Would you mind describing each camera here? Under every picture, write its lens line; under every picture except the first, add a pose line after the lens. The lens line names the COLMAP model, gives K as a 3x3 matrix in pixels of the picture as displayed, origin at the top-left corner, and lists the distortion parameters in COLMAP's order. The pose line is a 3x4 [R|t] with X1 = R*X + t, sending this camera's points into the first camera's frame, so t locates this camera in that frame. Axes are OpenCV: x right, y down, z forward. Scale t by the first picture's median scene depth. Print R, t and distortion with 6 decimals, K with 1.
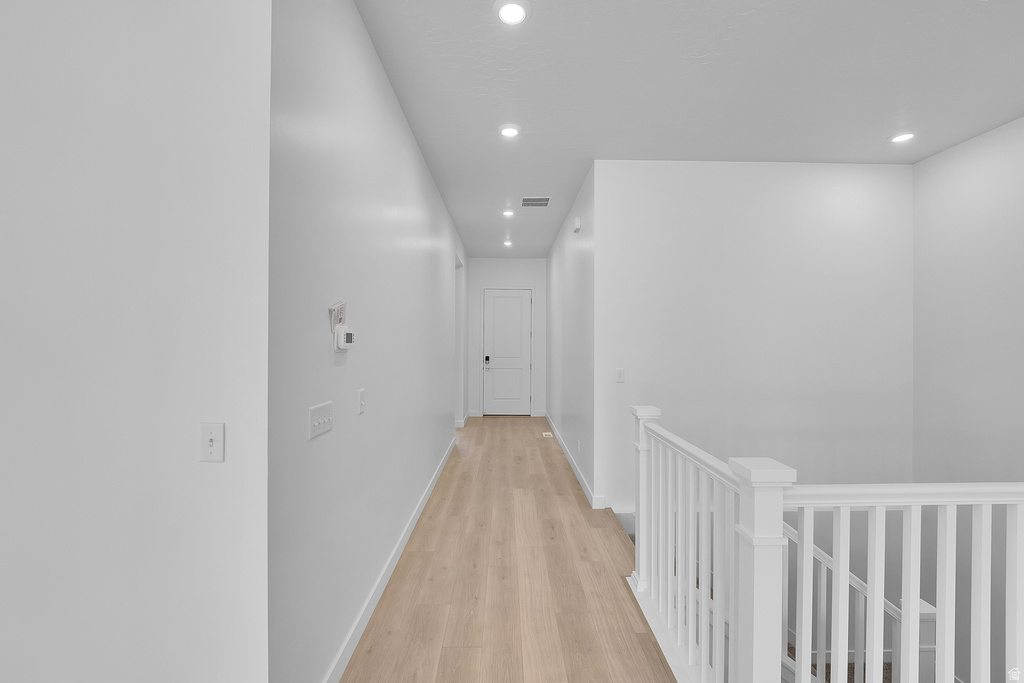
lens RADIAL K [[424.7, 0, 514.2], [0, 424.7, 343.4], [0, 0, 1]] dist [-0.012290, -0.000308]
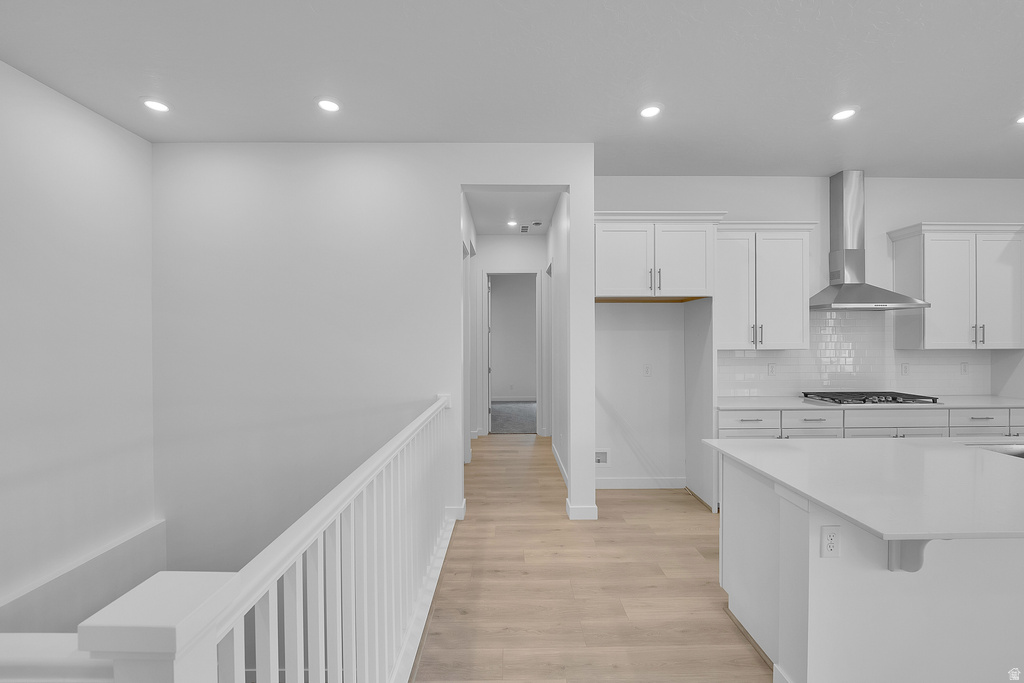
lens RADIAL K [[424.7, 0, 513.1], [0, 424.7, 340.5], [0, 0, 1]] dist [-0.012290, -0.000308]
pose [[0.005455, -0.006918, 0.999961, 0.036618], [0.006263, 0.999957, 0.006884, -0.001093], [-0.999966, 0.006225, 0.005498, 0.203612]]
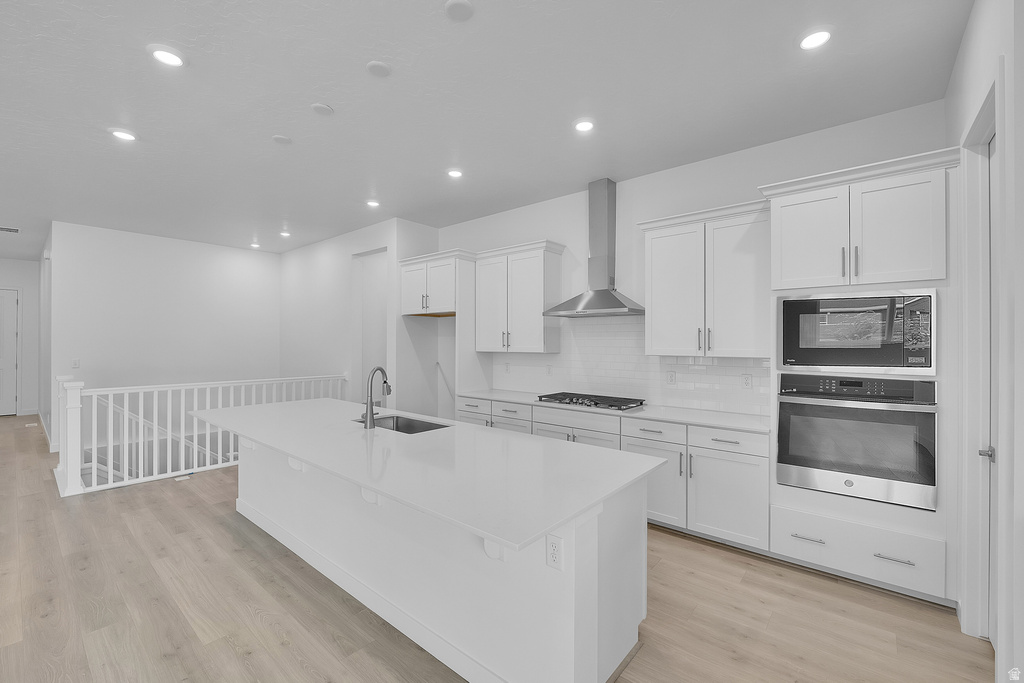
lens RADIAL K [[424.7, 0, 508.7], [0, 424.7, 343.0], [0, 0, 1]] dist [-0.012290, -0.000308]
pose [[0.653076, 0.001091, 0.757291, 0.118094], [0.001139, 0.999996, -0.002423, 0.006374], [-0.757291, 0.002445, 0.653073, -1.111556]]
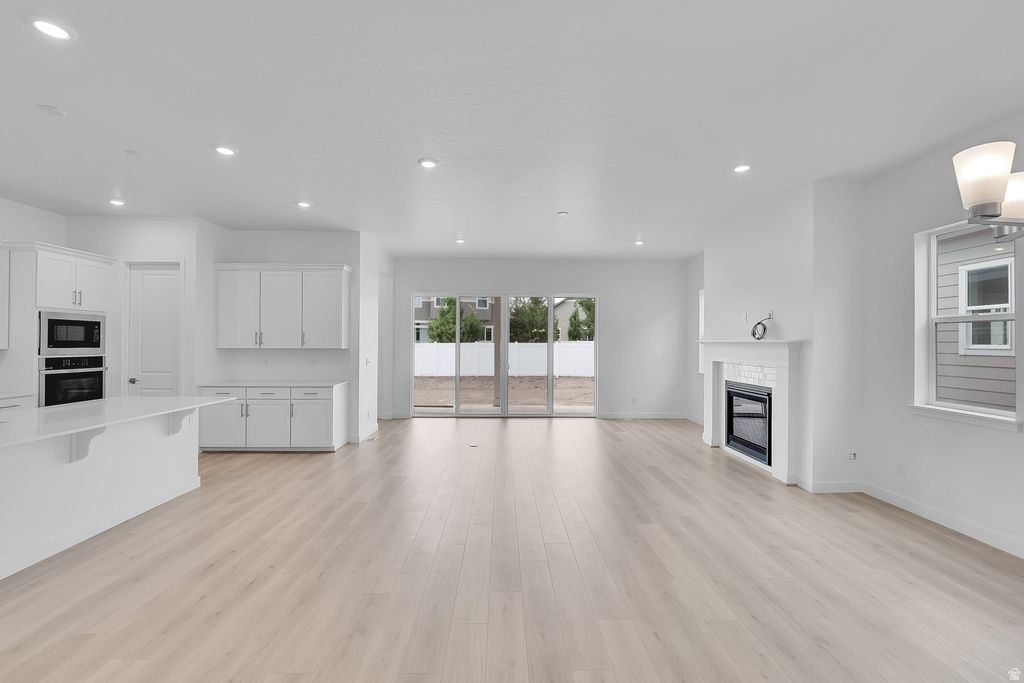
lens RADIAL K [[424.7, 0, 510.4], [0, 424.7, 339.9], [0, 0, 1]] dist [-0.012290, -0.000308]
pose [[-0.999924, -0.008071, -0.009330, -0.333079], [-0.008038, 0.999961, -0.003566, 0.000205], [0.009359, -0.003491, -0.999950, 0.150642]]
